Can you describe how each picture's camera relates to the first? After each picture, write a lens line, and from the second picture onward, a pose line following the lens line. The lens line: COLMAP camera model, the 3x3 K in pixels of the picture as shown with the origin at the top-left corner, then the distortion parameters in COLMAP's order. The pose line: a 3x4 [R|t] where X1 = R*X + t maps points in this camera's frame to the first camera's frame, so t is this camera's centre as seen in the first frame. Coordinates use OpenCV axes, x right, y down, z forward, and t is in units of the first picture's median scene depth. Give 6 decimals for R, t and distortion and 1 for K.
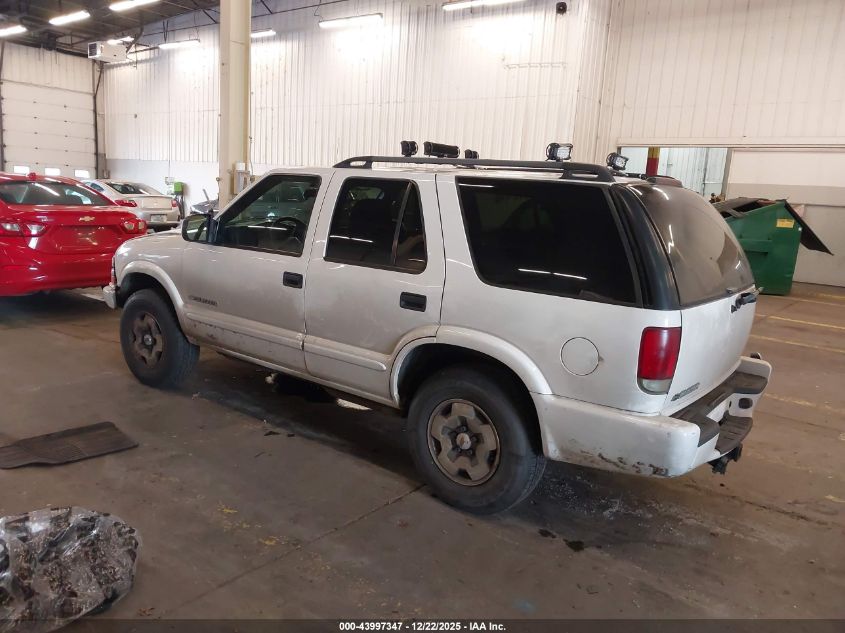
lens RADIAL K [[673.6, 0, 423.7], [0, 673.6, 318.6], [0, 0, 1]] dist [-0.001868, -0.001844]
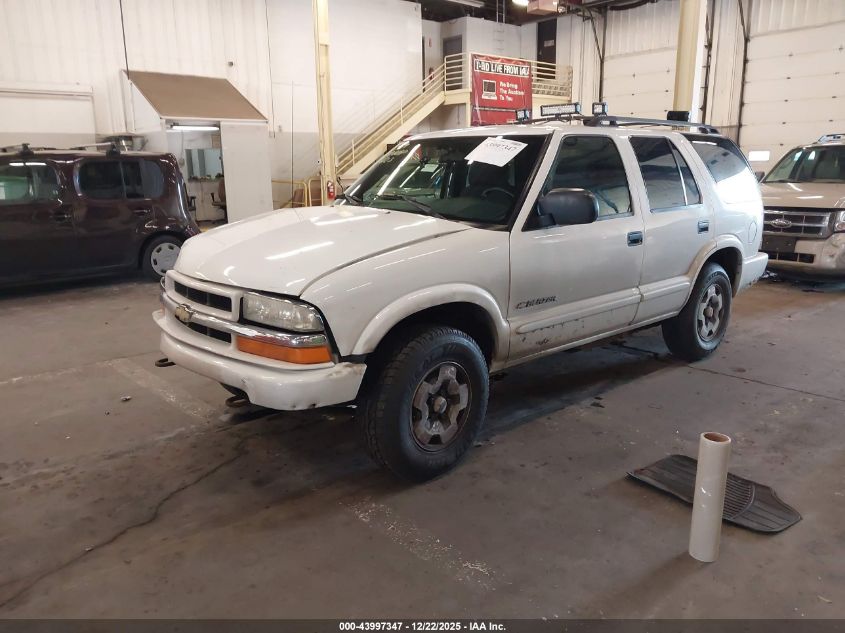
lens RADIAL K [[673.6, 0, 423.7], [0, 673.6, 318.6], [0, 0, 1]] dist [-0.001868, -0.001844]
pose [[0.174764, -0.292887, 0.940040, -1.158931], [0.192821, 0.946427, 0.259029, -0.250658], [-0.965545, 0.135991, 0.221876, 1.019126]]
